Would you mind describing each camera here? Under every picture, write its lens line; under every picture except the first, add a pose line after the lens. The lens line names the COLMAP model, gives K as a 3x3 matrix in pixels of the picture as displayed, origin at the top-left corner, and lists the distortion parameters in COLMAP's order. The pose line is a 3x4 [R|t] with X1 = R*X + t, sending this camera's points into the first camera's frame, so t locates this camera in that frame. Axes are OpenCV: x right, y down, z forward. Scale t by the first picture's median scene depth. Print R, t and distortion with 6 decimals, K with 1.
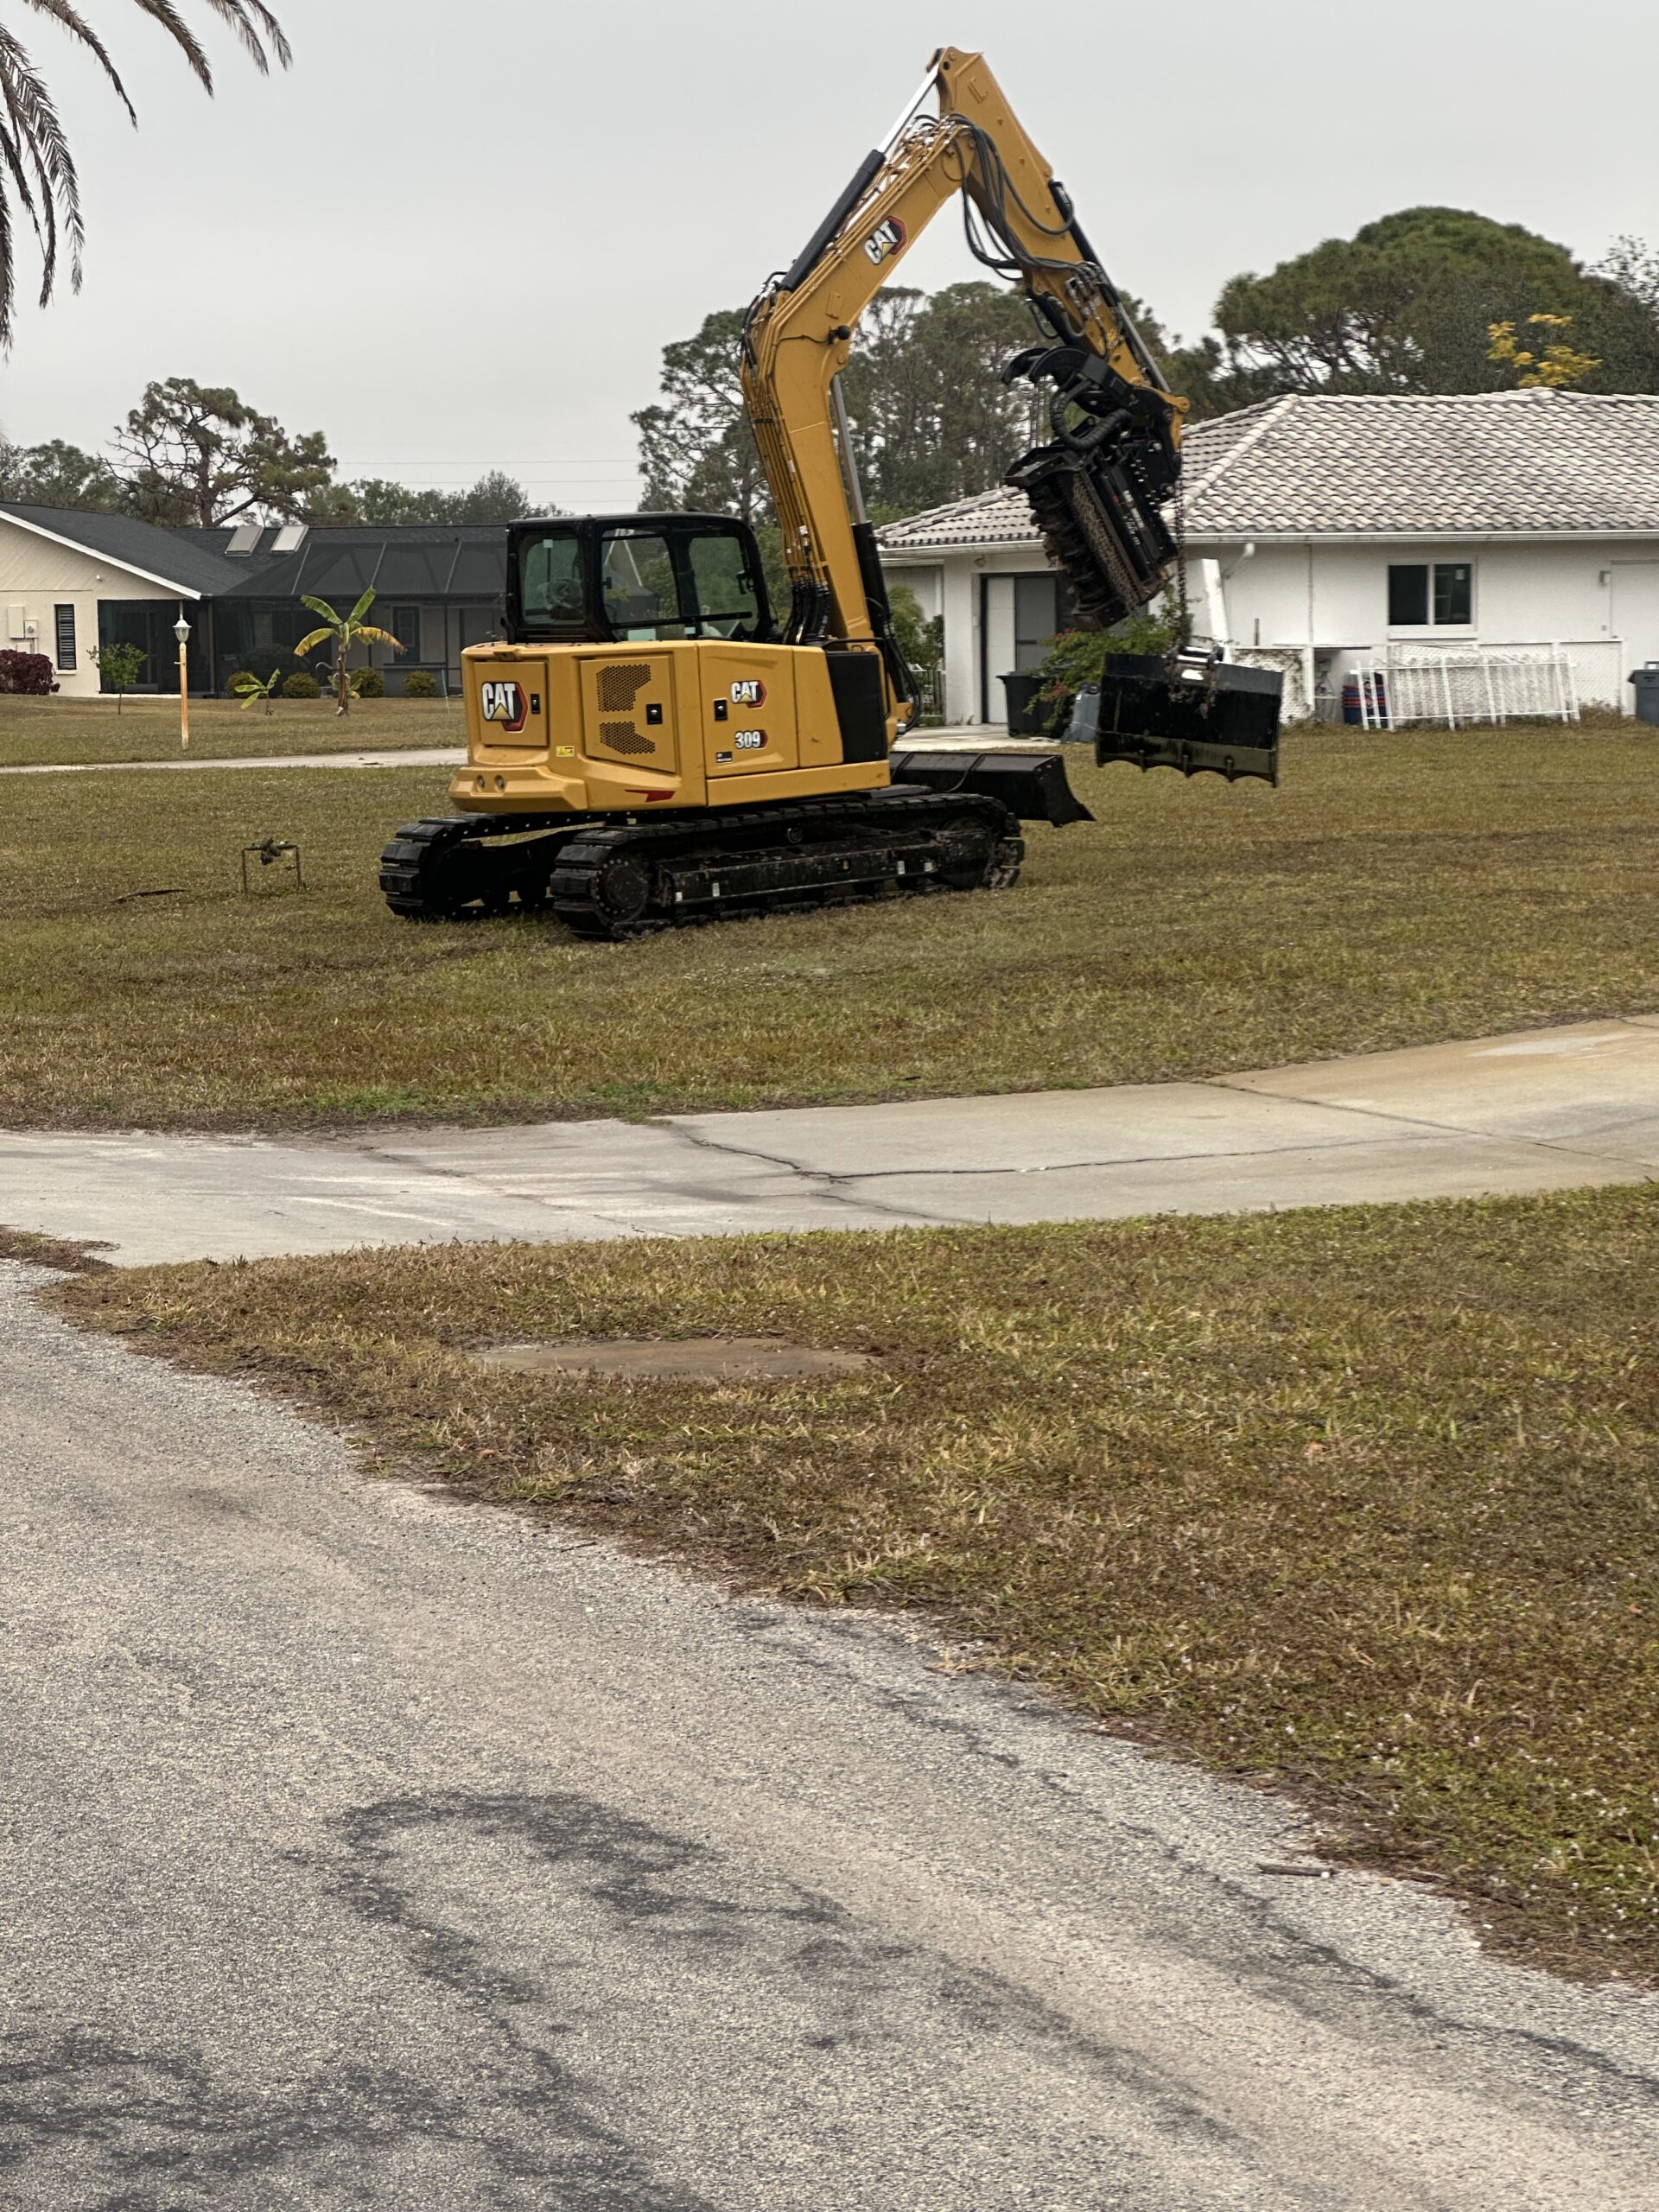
lens RADIAL K [[5310.5, 0, 835.3], [0, 5310.5, 1056.6], [0, 0, 1]] dist [-0.124842, 6.371352]
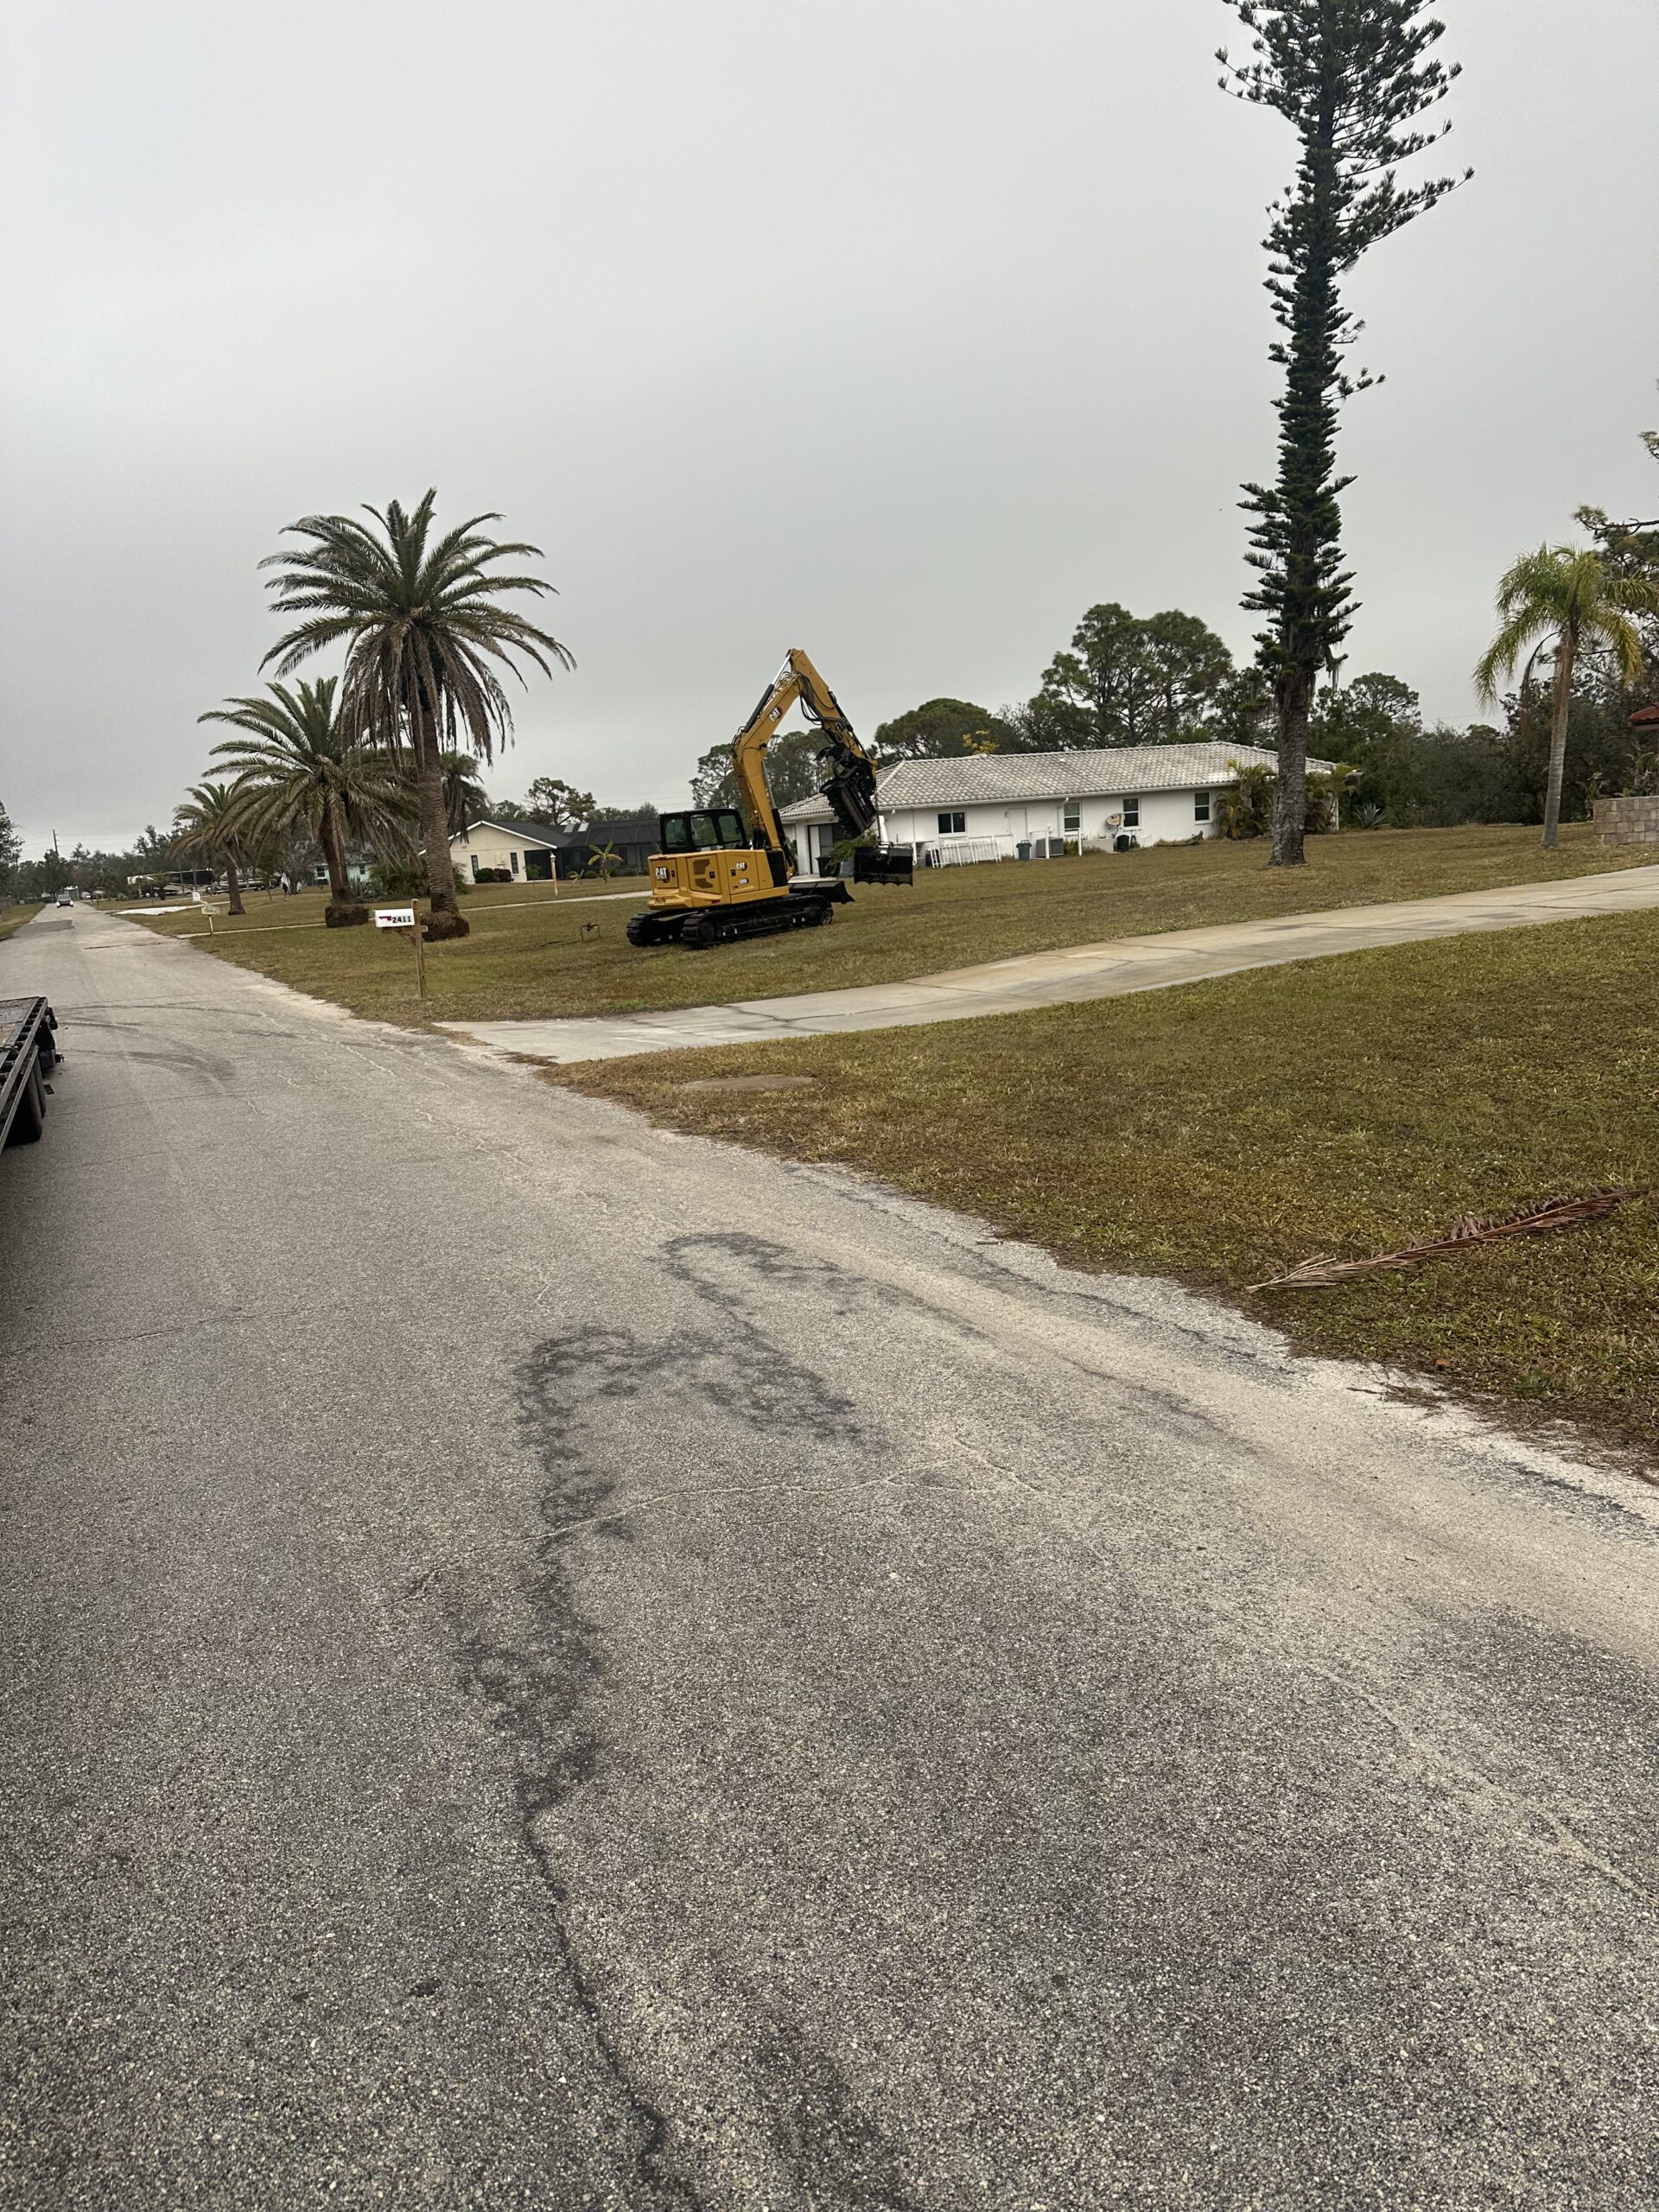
lens RADIAL K [[1518.0, 0, 771.1], [0, 1518.0, 1115.7], [0, 0, 1]] dist [0.154271, -0.240004]
pose [[0.997649, -0.062861, 0.027286, -0.034654], [0.060336, 0.994538, 0.085169, 0.001768], [-0.032490, -0.083322, 0.995993, 0.106131]]
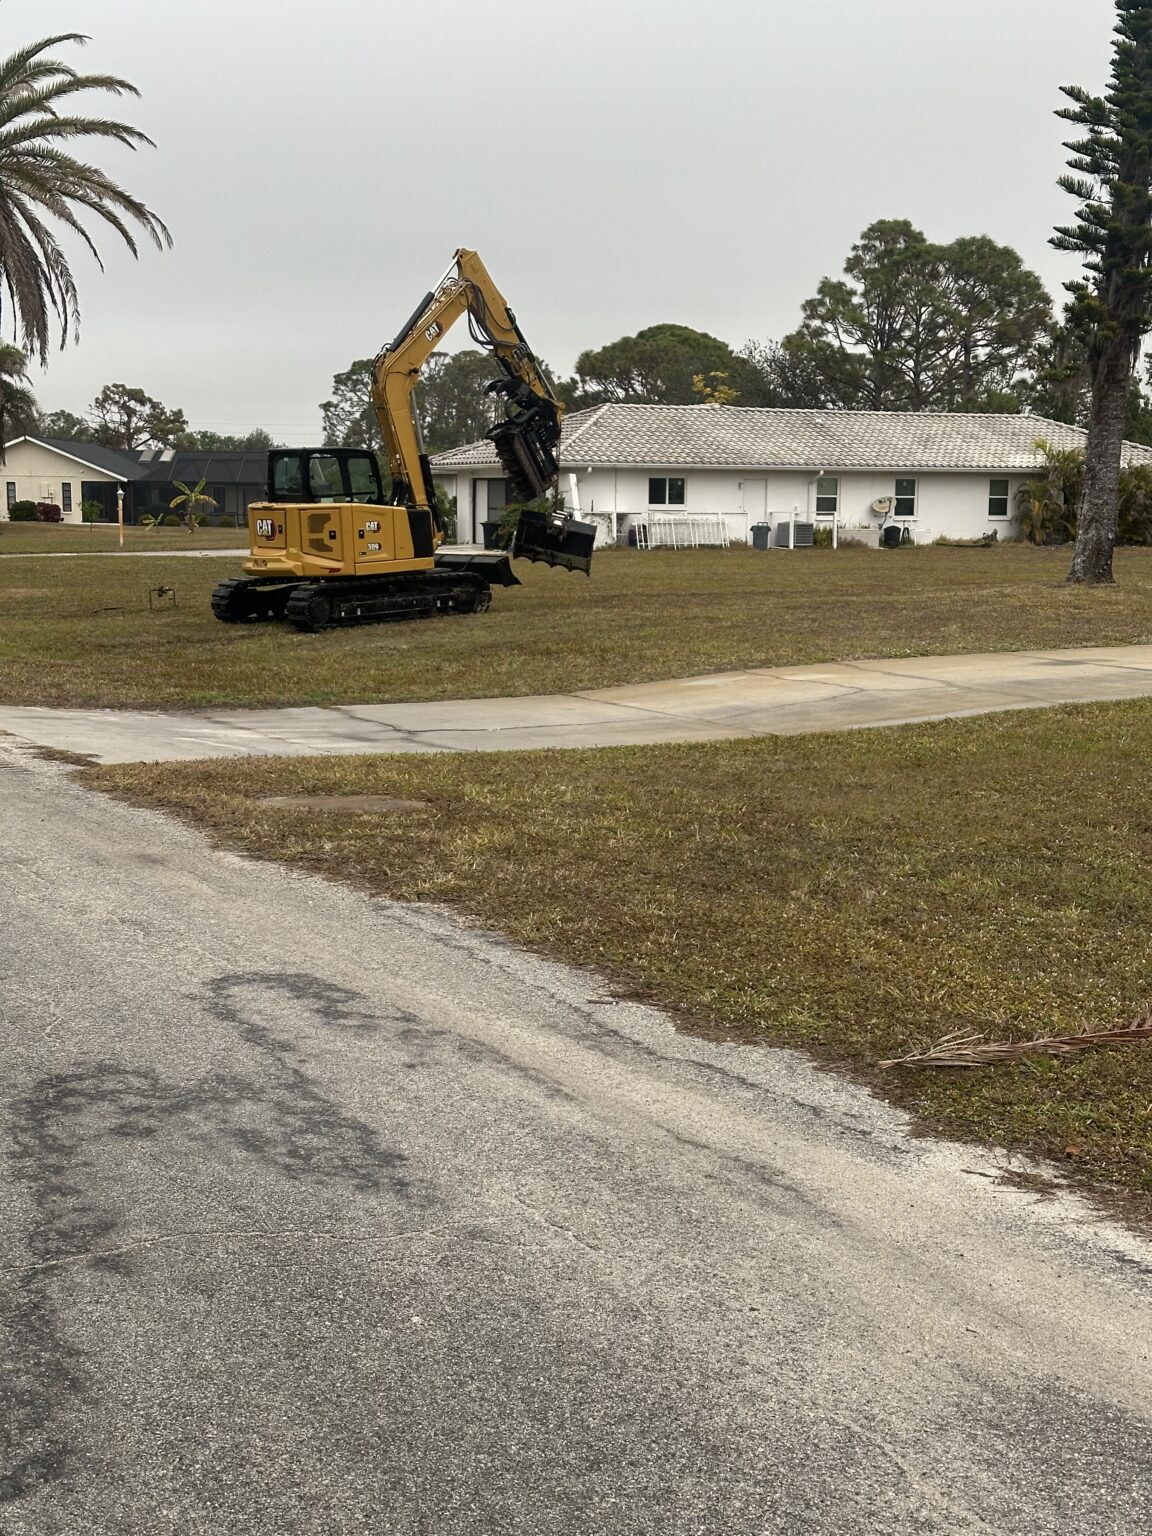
lens RADIAL K [[2453.9, 0, 576.0], [0, 2453.9, 768.0], [0, 0, 1]] dist [0.165532, -0.129314]
pose [[0.997120, 0.011740, 0.074930, -0.007865], [-0.013407, 0.999673, 0.021789, 0.012975], [-0.074650, -0.022731, 0.996951, -0.084153]]
